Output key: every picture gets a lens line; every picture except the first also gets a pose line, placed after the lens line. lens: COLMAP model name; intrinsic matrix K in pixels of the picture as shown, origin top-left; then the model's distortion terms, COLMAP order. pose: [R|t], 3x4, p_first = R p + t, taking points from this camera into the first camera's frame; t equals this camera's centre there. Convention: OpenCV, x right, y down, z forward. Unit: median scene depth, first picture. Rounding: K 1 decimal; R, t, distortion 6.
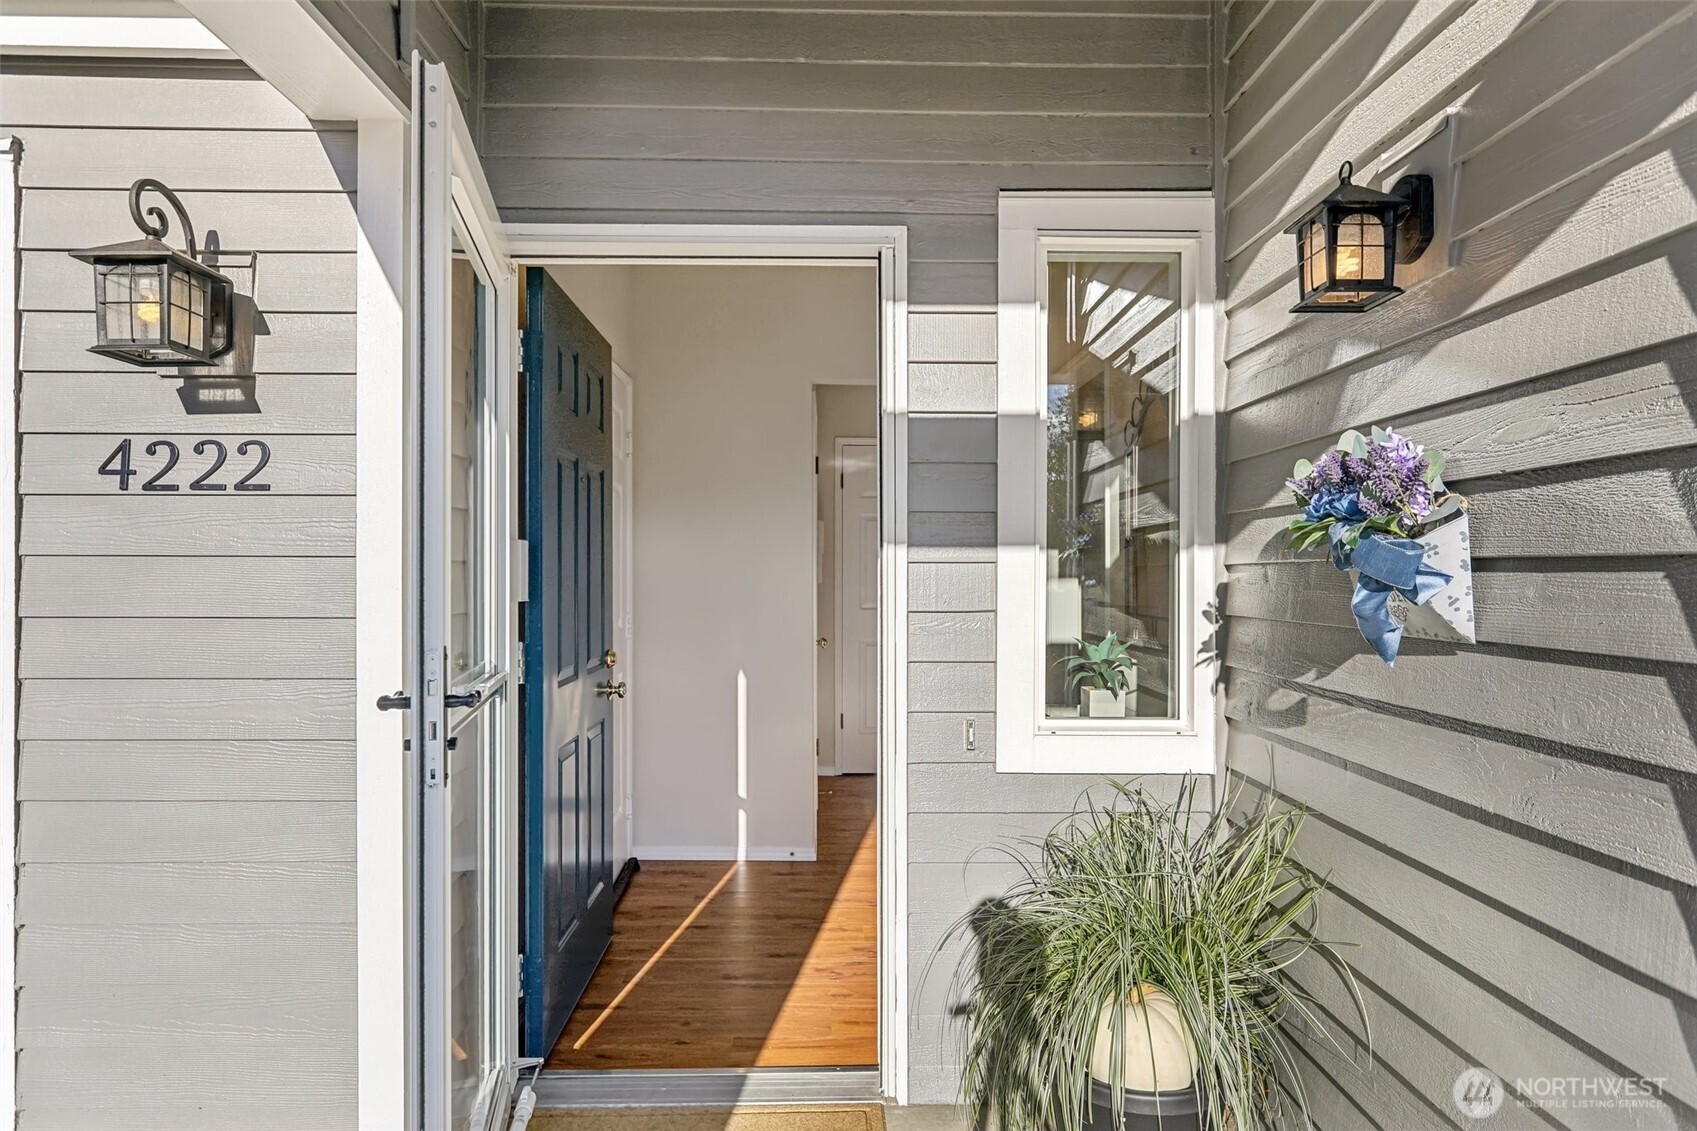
lens RADIAL K [[1033.8, 0, 848.5], [0, 1033.8, 565.5], [0, 0, 1]] dist [0.004840, 0.003708]
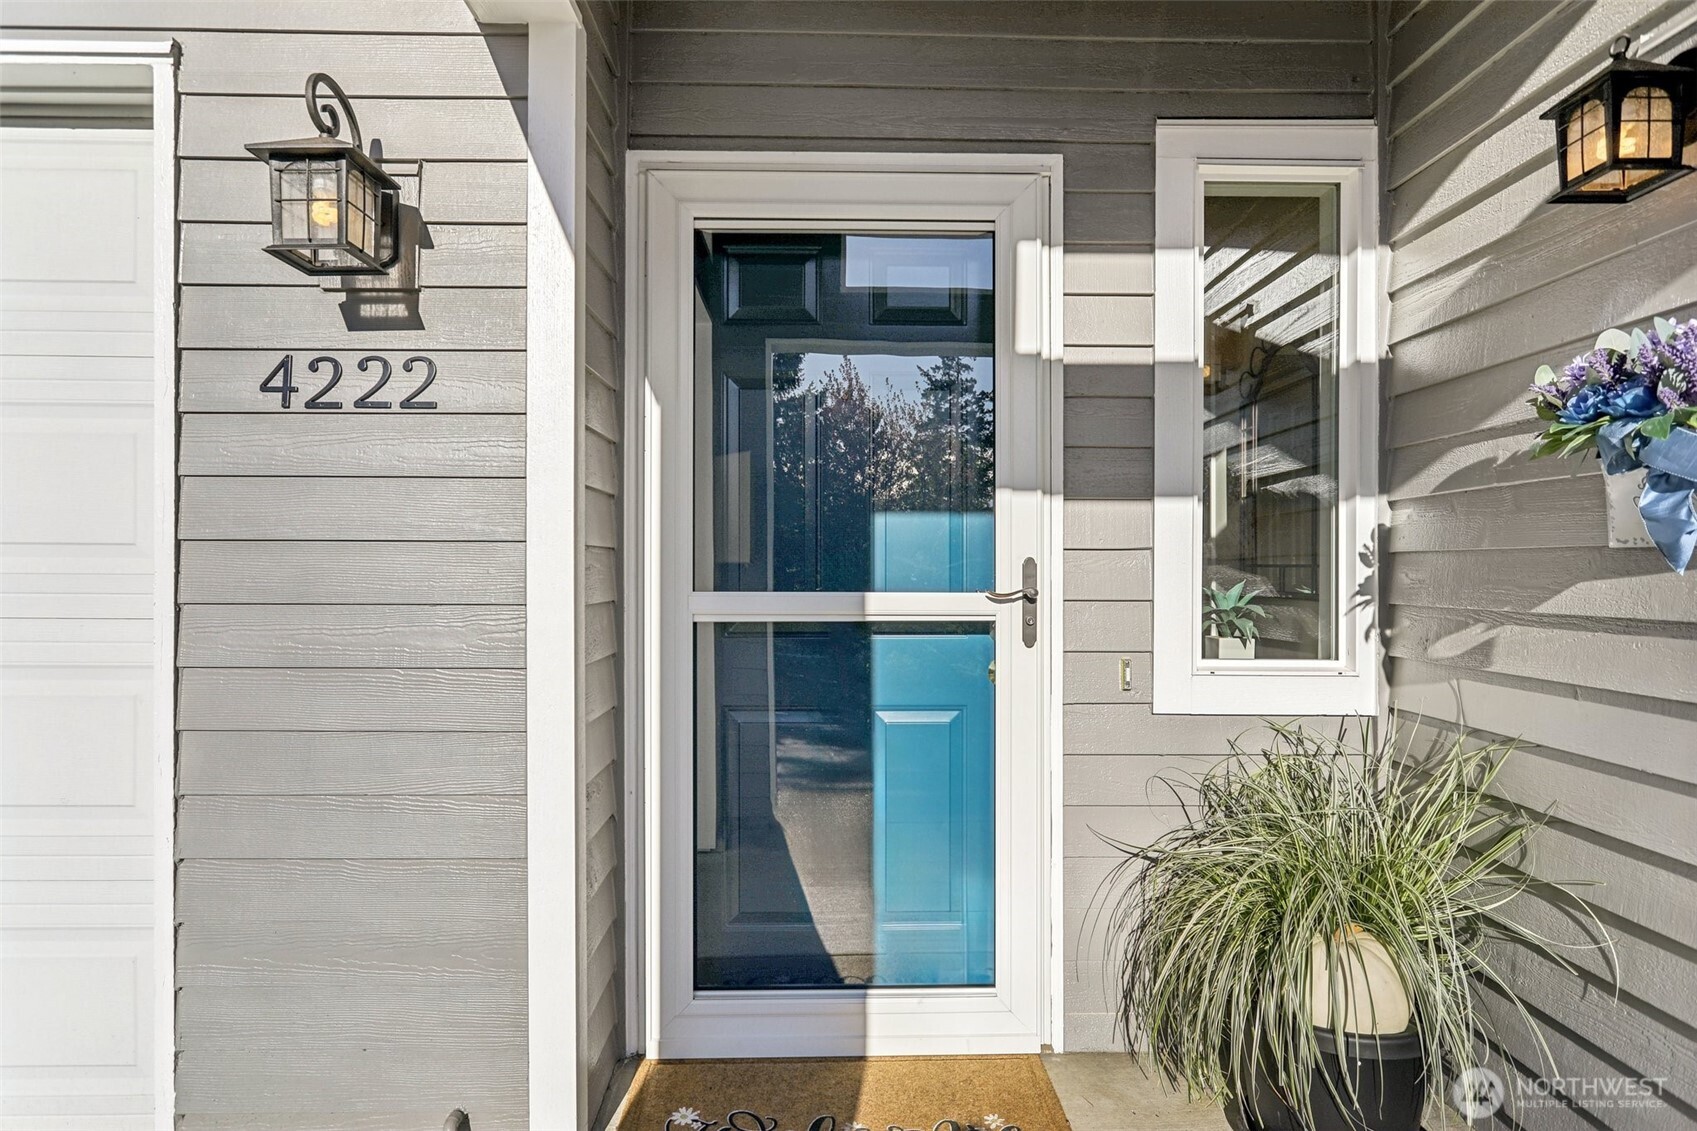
lens RADIAL K [[969.1, 0, 847.8], [0, 969.1, 563.5], [0, 0, 1]] dist [0.001988, 0.002354]
pose [[0.999998, 0.001150, -0.001864, -0.175252], [-0.001148, 0.999999, 0.001023, 0.069892], [0.001865, -0.001021, 0.999998, 0.100929]]
